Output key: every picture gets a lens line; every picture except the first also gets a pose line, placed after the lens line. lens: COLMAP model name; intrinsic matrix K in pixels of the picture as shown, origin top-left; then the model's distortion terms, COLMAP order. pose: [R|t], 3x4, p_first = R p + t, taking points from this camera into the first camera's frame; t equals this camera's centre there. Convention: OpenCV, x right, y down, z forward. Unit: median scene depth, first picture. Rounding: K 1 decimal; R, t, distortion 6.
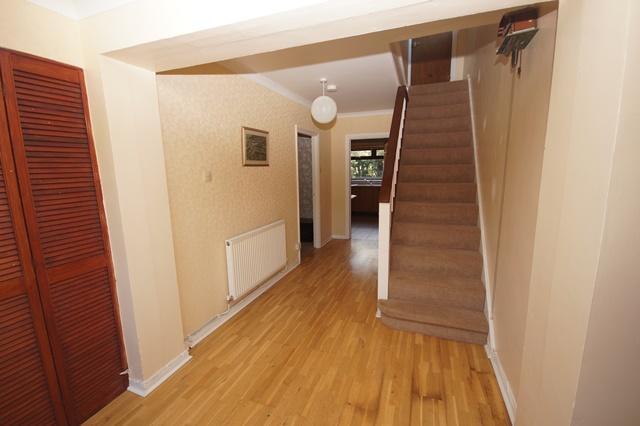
lens RADIAL K [[280.7, 0, 318.7], [0, 280.7, 212.7], [0, 0, 1]] dist [-0.001115, -0.000311]
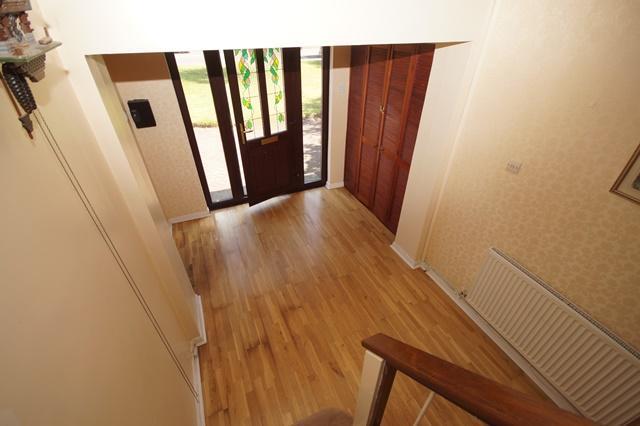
lens RADIAL K [[280.7, 0, 318.9], [0, 280.7, 212.7], [0, 0, 1]] dist [-0.001115, -0.000311]
pose [[-0.712368, 0.415328, -0.565715, 0.610532], [-0.105225, 0.733764, 0.671207, -0.636945], [0.693873, 0.537674, -0.479007, 1.373204]]
